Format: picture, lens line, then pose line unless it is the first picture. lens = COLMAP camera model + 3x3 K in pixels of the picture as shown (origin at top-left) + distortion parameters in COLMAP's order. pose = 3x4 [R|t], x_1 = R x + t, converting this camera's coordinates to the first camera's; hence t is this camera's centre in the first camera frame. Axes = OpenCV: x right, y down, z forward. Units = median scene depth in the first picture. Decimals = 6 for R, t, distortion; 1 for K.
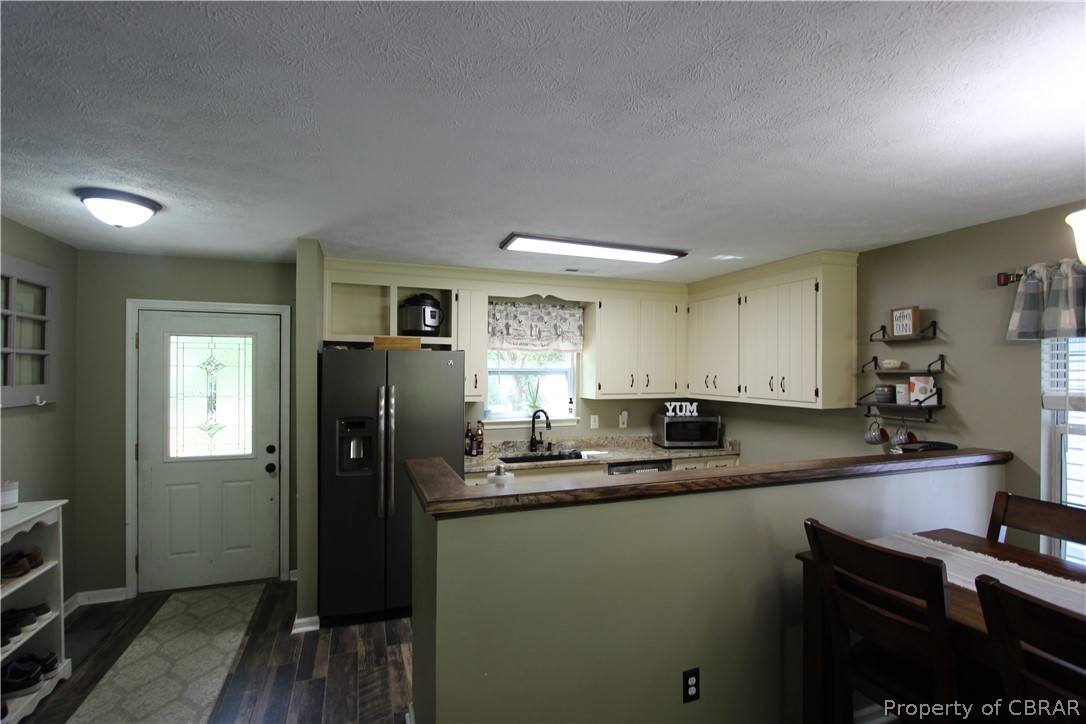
lens RADIAL K [[498.0, 0, 543.5], [0, 498.0, 368.7], [0, 0, 1]] dist [-0.015202, 0.000321]
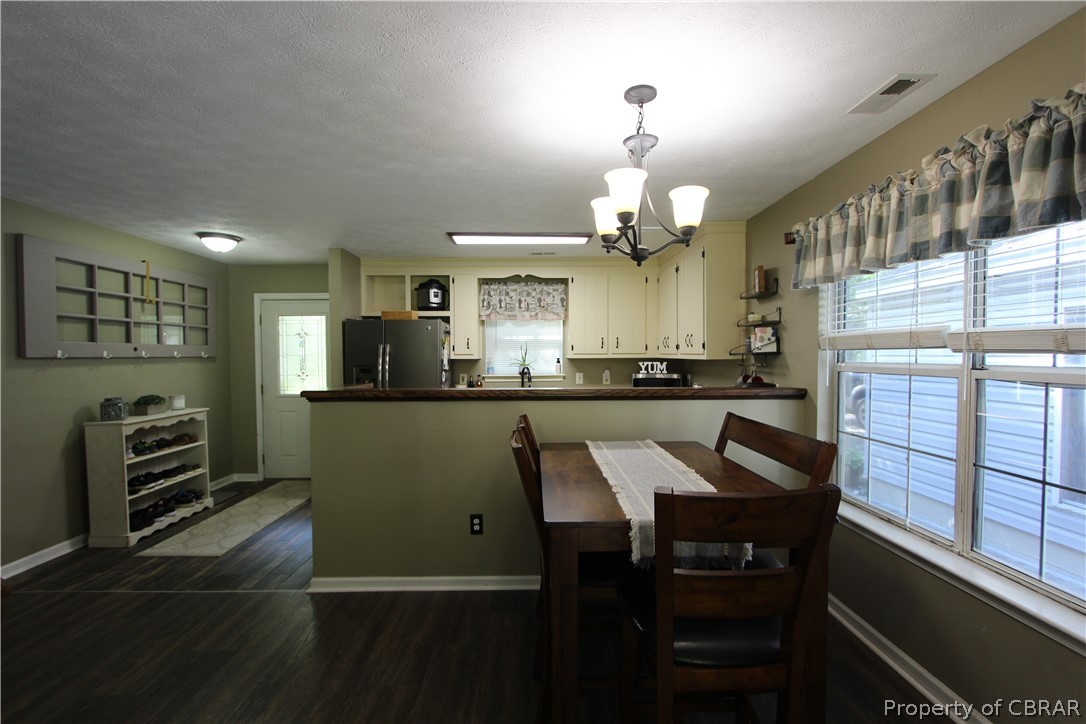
lens RADIAL K [[498.0, 0, 540.8], [0, 498.0, 364.3], [0, 0, 1]] dist [-0.015202, 0.000321]
pose [[0.944938, -0.002045, -0.327243, 0.484648], [0.010809, 0.999630, 0.024965, 0.049993], [0.327071, -0.027128, 0.944610, -0.189763]]
